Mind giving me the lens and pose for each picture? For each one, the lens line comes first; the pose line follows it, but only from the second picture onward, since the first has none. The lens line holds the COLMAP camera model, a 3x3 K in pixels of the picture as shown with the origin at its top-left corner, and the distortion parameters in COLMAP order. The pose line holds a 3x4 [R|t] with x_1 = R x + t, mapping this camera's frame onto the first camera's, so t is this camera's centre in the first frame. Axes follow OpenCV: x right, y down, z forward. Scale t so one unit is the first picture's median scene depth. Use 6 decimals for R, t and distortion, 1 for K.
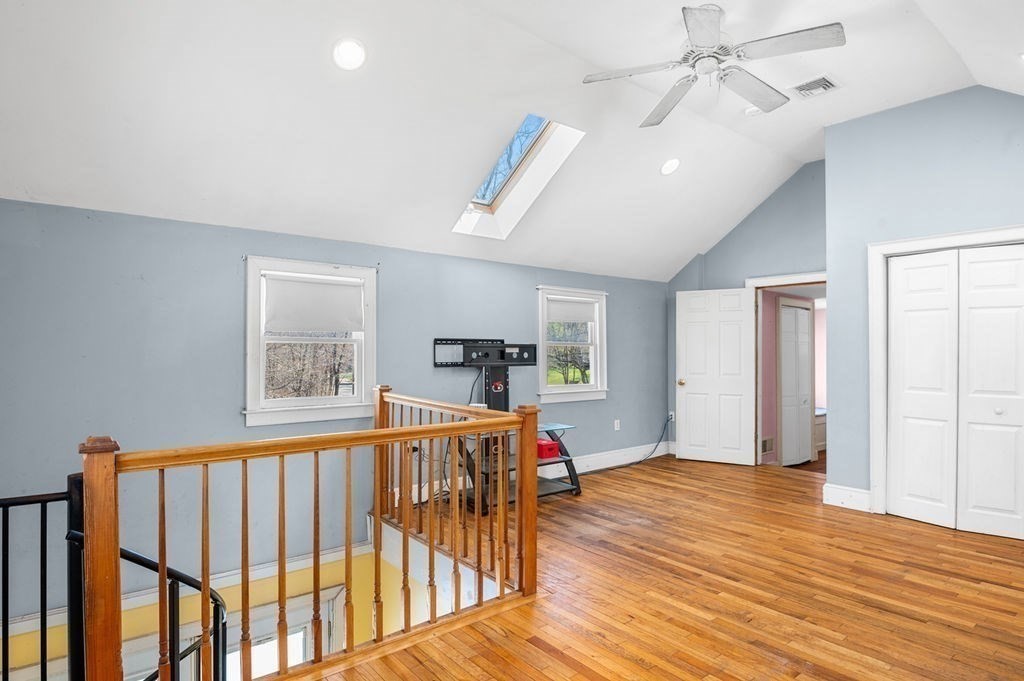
lens RADIAL K [[567.8, 0, 512.0], [0, 567.8, 340.5], [0, 0, 1]] dist [-0.000022, -0.000146]
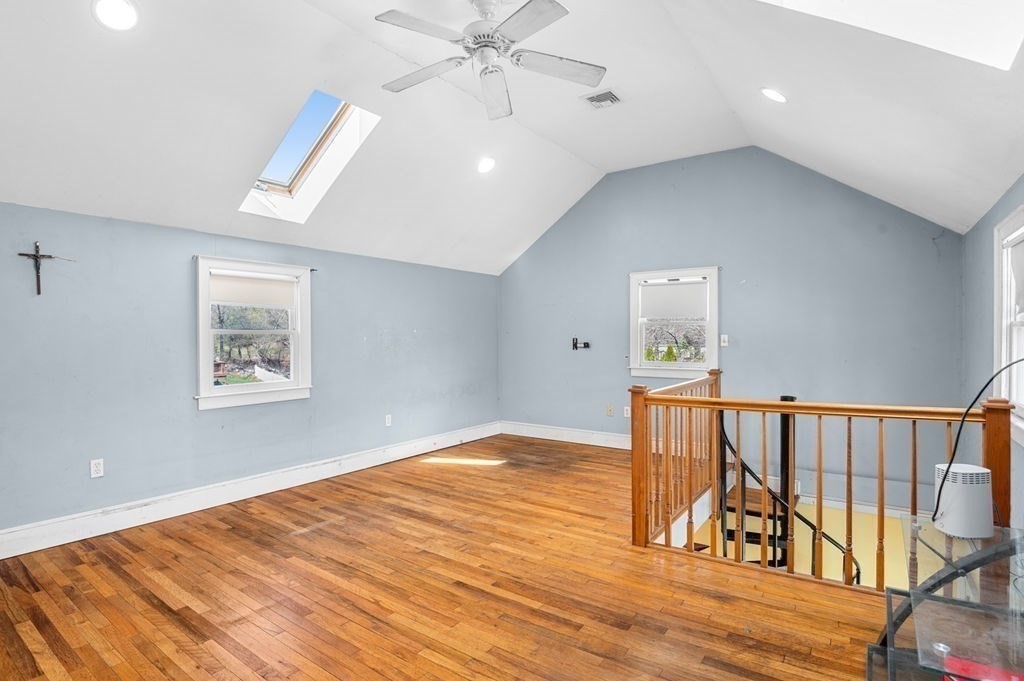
lens RADIAL K [[511.4, 0, 512.0], [0, 511.4, 340.5], [0, 0, 1]] dist [0.000031, -0.000004]
pose [[-0.963638, 0.005501, -0.267156, 0.558359], [0.006327, 0.999977, -0.002232, 0.023206], [0.267137, -0.003841, -0.963651, 1.935073]]
